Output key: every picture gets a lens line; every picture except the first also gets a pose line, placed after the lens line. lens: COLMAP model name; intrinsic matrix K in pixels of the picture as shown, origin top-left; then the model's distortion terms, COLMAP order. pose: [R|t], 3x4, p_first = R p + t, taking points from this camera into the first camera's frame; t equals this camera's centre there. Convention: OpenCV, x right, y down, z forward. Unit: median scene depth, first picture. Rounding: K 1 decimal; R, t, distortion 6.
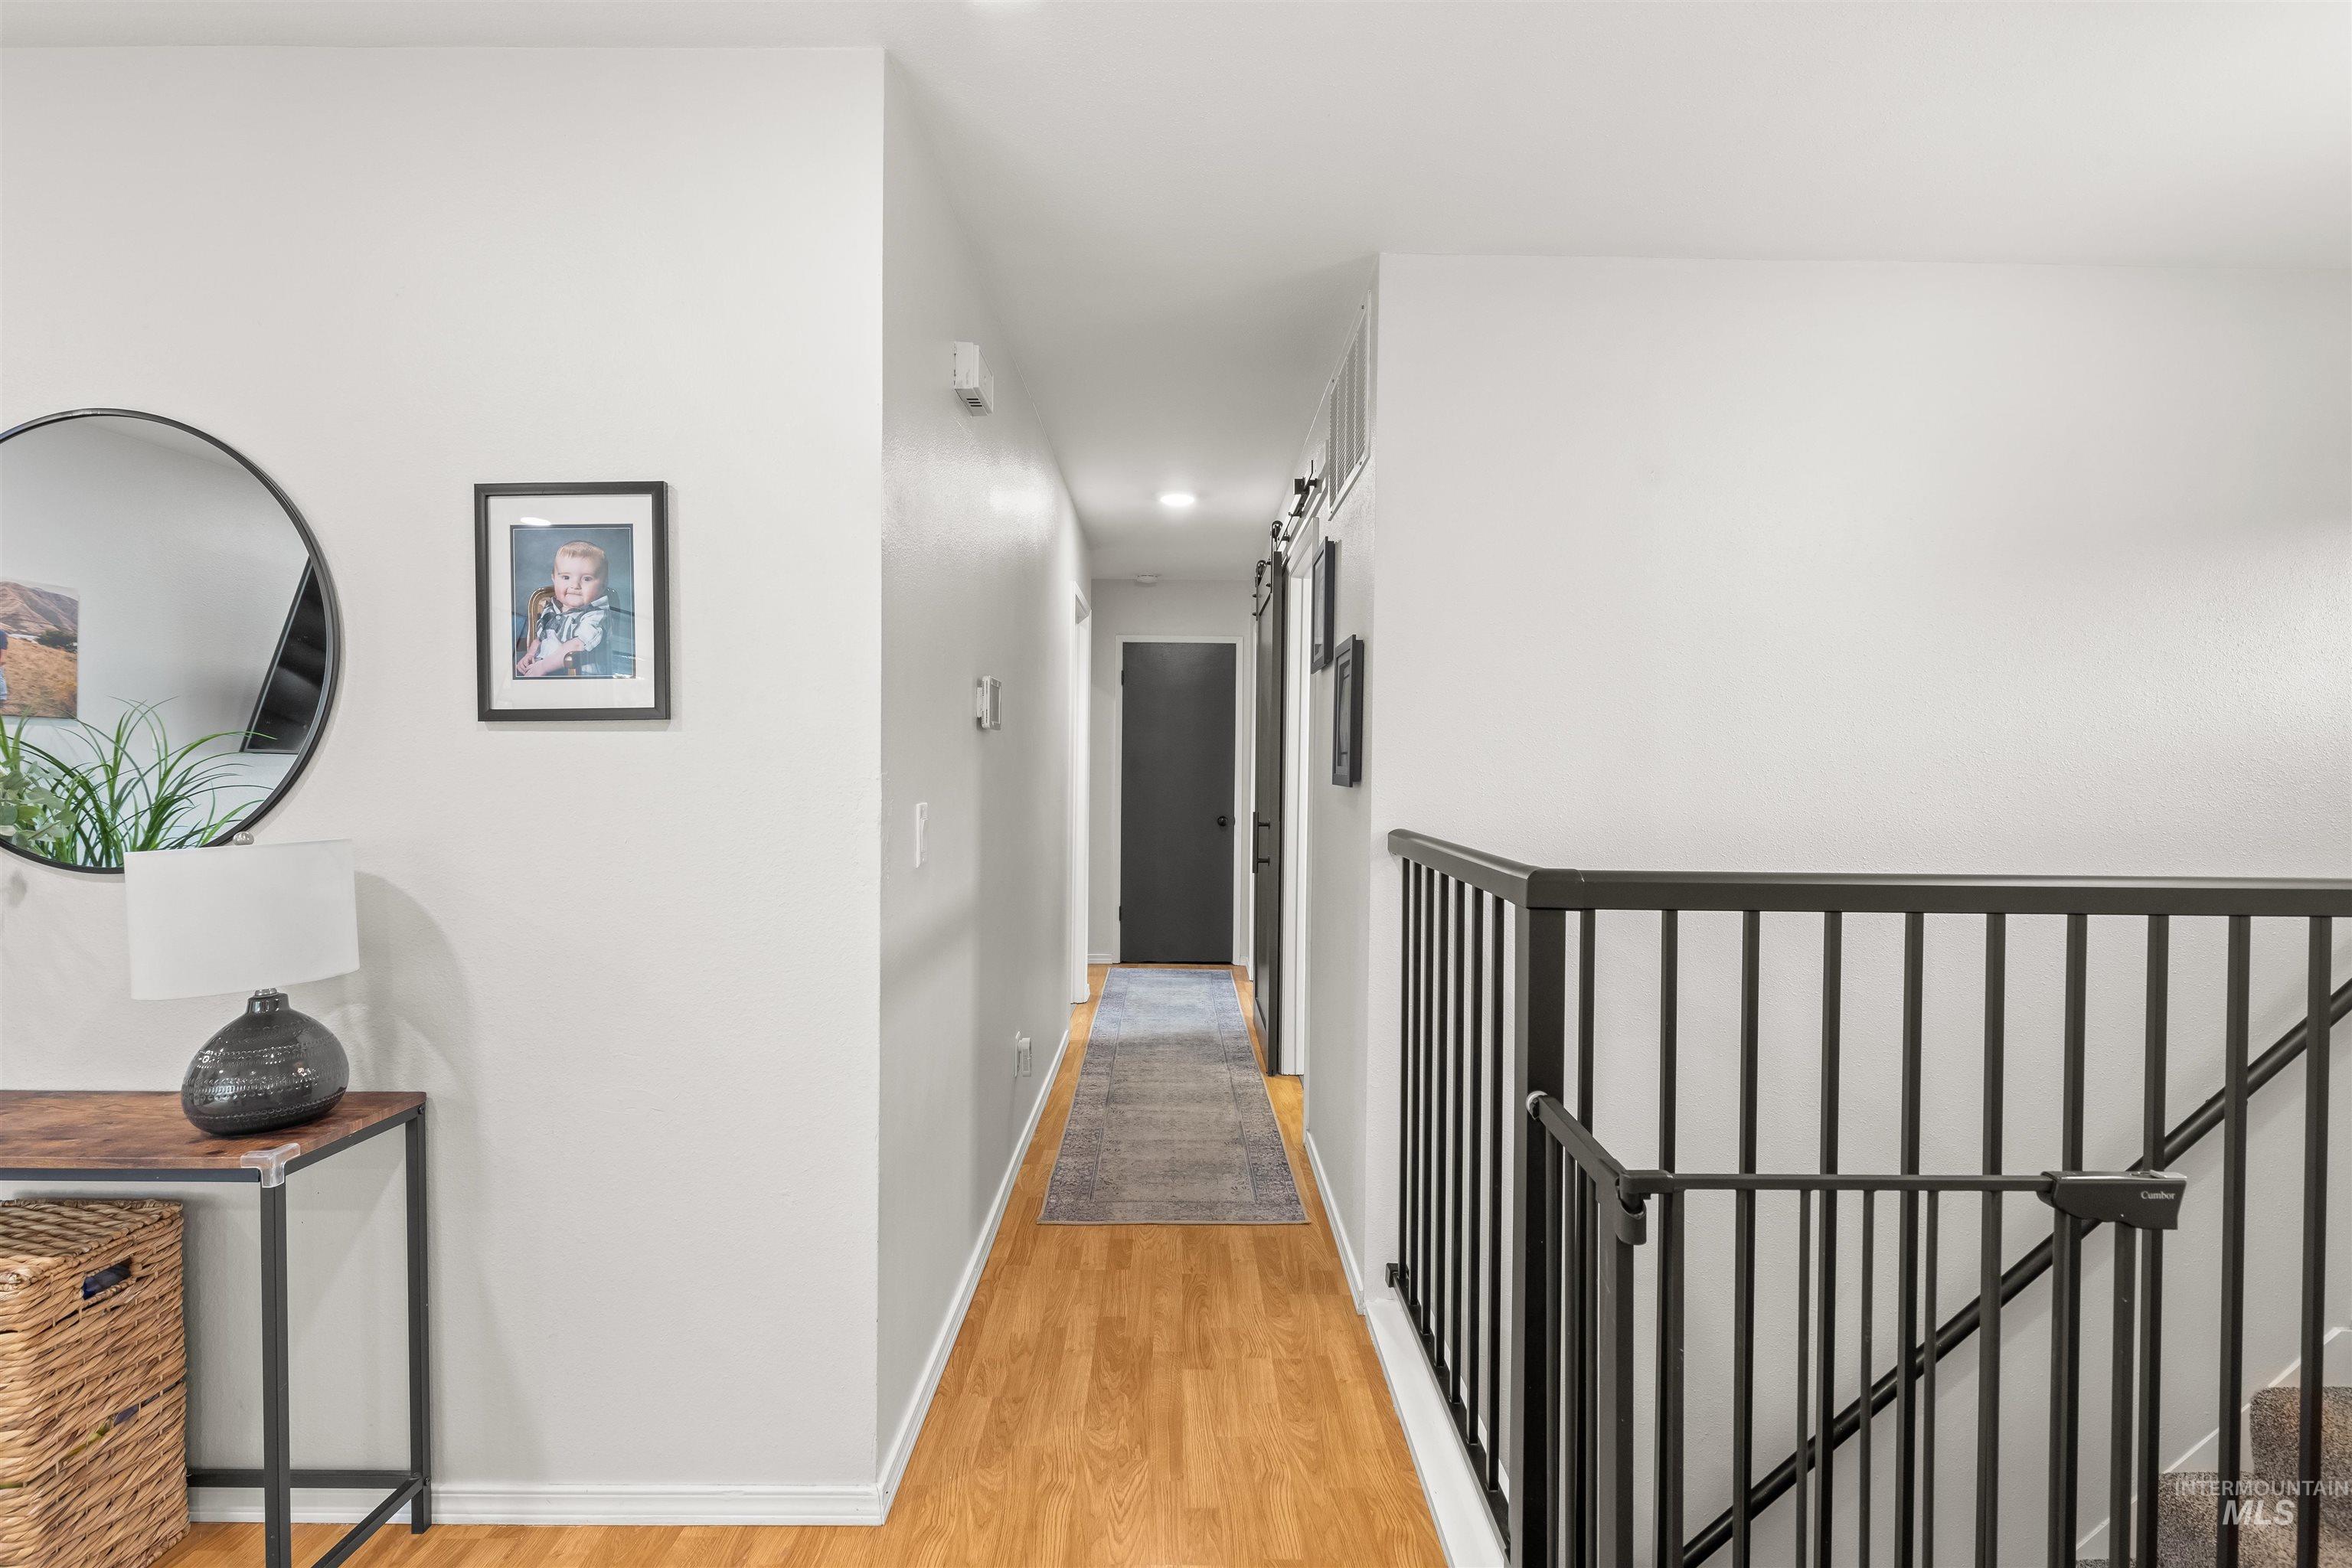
lens RADIAL K [[1045.9, 0, 1172.6], [0, 1045.9, 778.1], [0, 0, 1]] dist [0.000752, -0.001765]
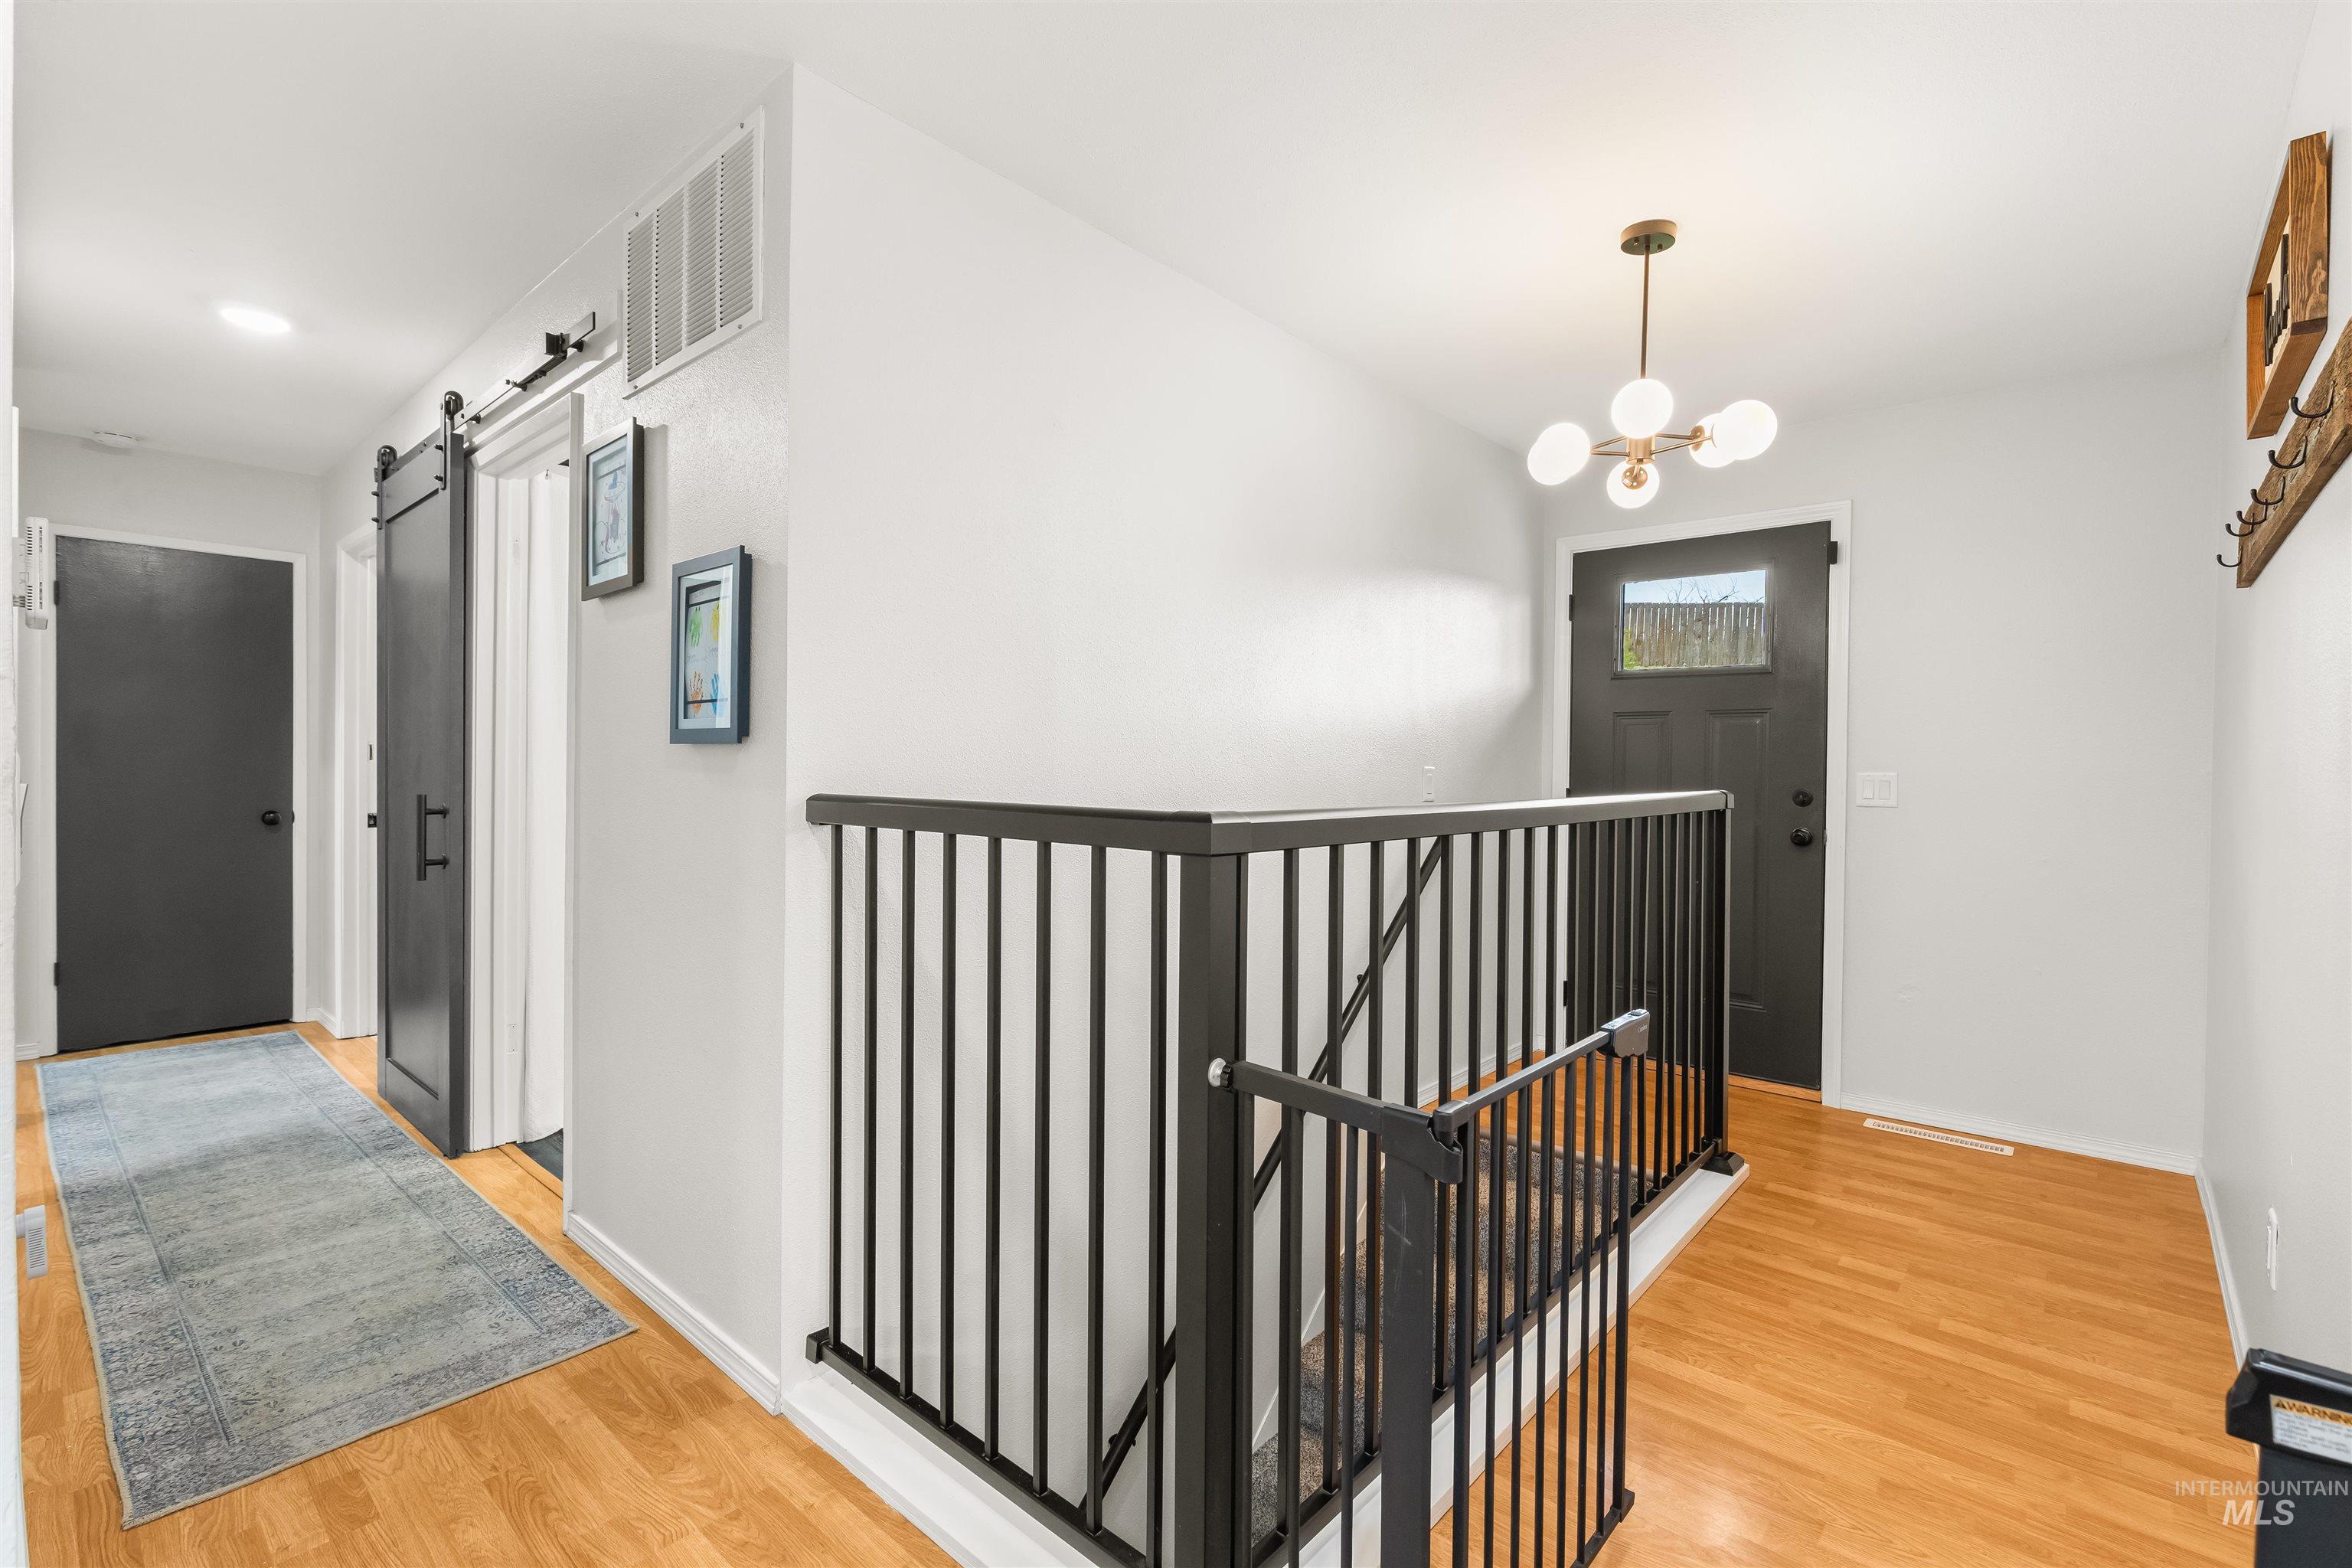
lens RADIAL K [[1045.9, 0, 1175.4], [0, 1045.9, 776.4], [0, 0, 1]] dist [0.000752, -0.001765]
pose [[0.659810, -0.010137, 0.751364, -0.149137], [0.005882, 0.999948, 0.008326, 0.022138], [-0.751410, -0.001074, 0.659835, 0.187089]]
